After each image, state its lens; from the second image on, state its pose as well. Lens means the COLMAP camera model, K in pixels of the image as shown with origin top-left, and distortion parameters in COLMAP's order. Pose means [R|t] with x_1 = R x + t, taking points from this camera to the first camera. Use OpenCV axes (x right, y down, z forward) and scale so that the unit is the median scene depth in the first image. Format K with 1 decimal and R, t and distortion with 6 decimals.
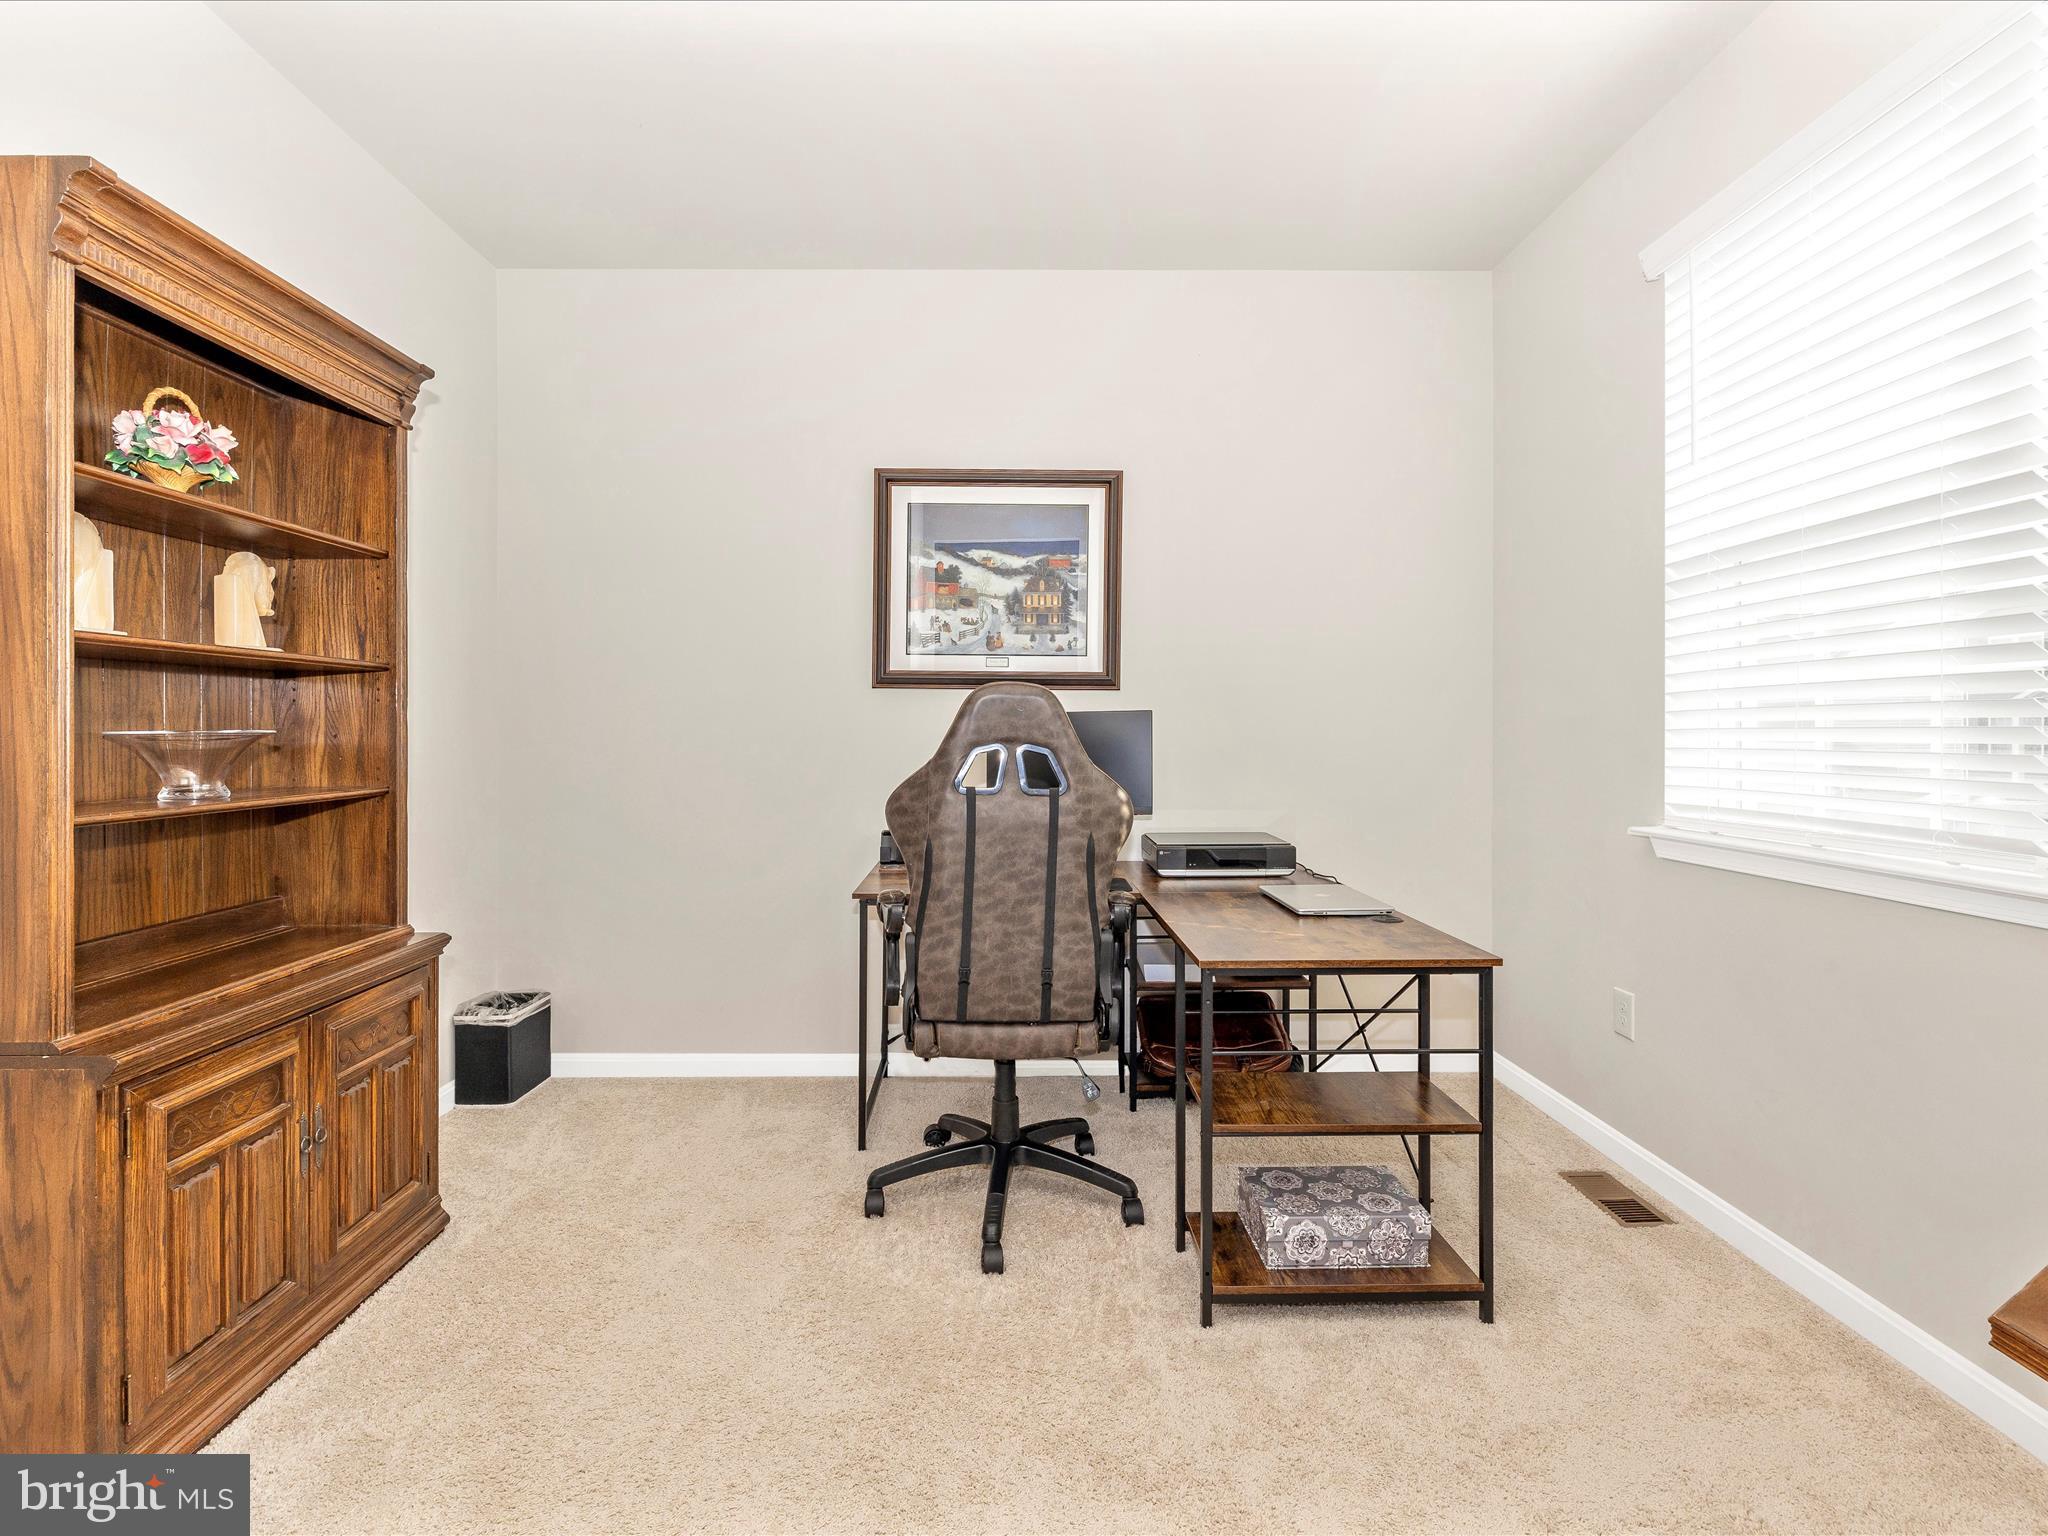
lens RADIAL K [[981.2, 0, 1026.8], [0, 981.2, 733.8], [0, 0, 1]] dist [-0.004048, 0.002614]
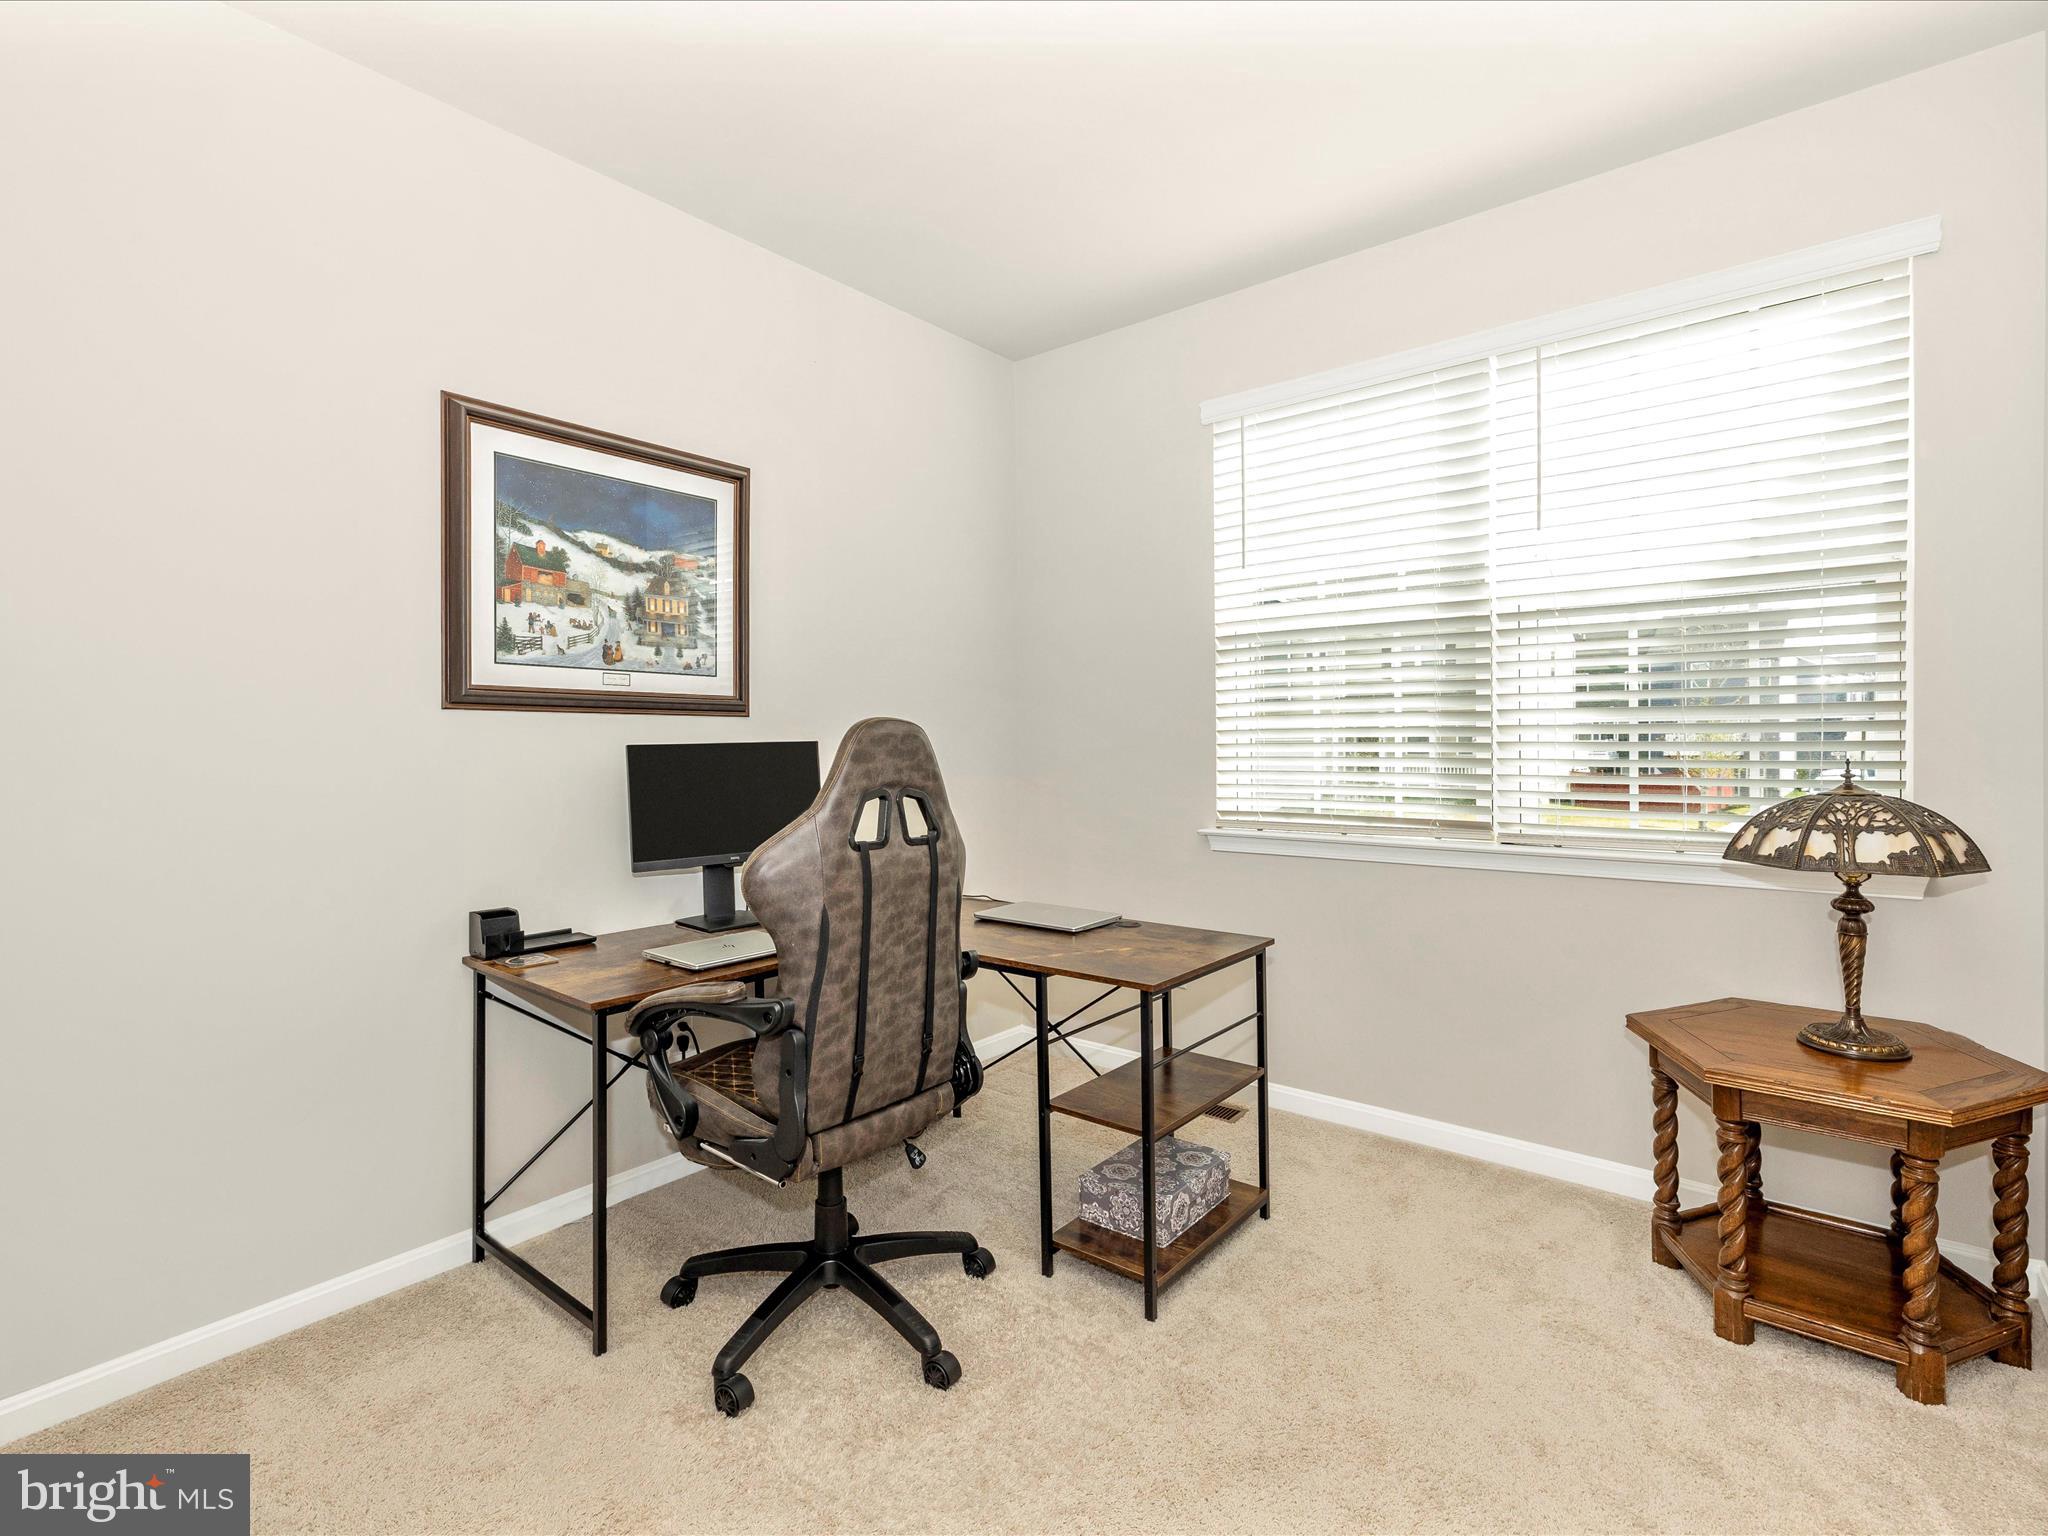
lens RADIAL K [[981.2, 0, 1014.0], [0, 981.2, 753.7], [0, 0, 1]] dist [-0.004048, 0.002614]
pose [[0.640664, -0.016286, 0.767649, -0.621843], [0.006183, 0.999852, 0.016052, -0.034342], [-0.767797, -0.005537, 0.640669, 0.359409]]
